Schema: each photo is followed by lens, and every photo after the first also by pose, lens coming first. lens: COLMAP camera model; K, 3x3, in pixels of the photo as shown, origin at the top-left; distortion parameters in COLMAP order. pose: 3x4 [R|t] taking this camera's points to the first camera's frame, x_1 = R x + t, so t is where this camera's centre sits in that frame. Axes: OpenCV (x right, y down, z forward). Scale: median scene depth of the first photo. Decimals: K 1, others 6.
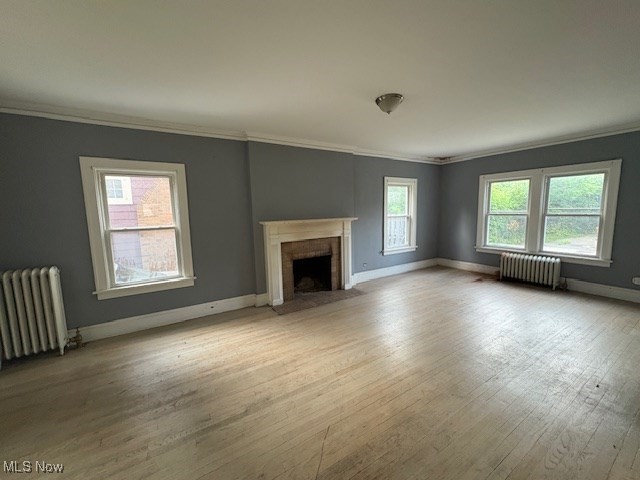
lens RADIAL K [[255.5, 0, 319.1], [0, 255.5, 240.2], [0, 0, 1]] dist [0.003064, -0.000521]
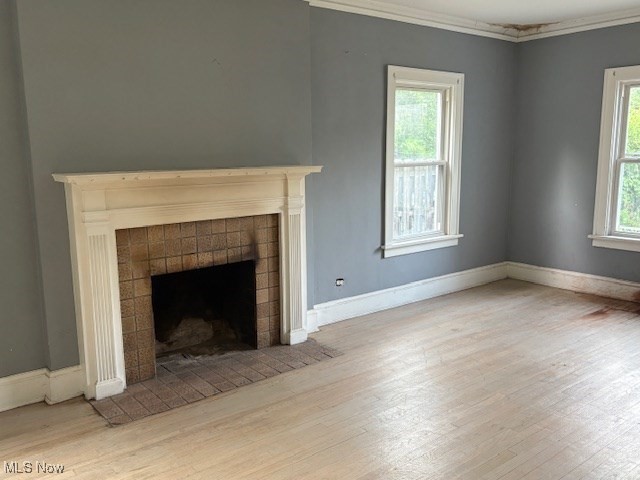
lens RADIAL K [[573.5, 0, 323.9], [0, 573.5, 243.7], [0, 0, 1]] dist [0.052402, -0.023731]
pose [[0.990706, -0.007602, 0.135807, 0.036077], [0.000849, 0.998763, 0.049714, -0.013555], [-0.136017, -0.049137, 0.989487, 0.115920]]
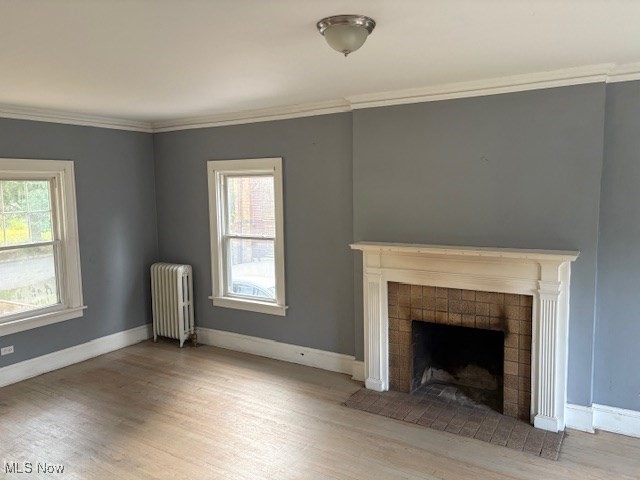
lens RADIAL K [[484.7, 0, 322.5], [0, 484.7, 240.2], [0, 0, 1]] dist [0.038269, -0.027907]
pose [[0.442479, 0.113540, -0.889562, 0.691085], [-0.097501, 0.992163, 0.078138, -0.146051], [0.891463, 0.052159, 0.450081, 0.380620]]
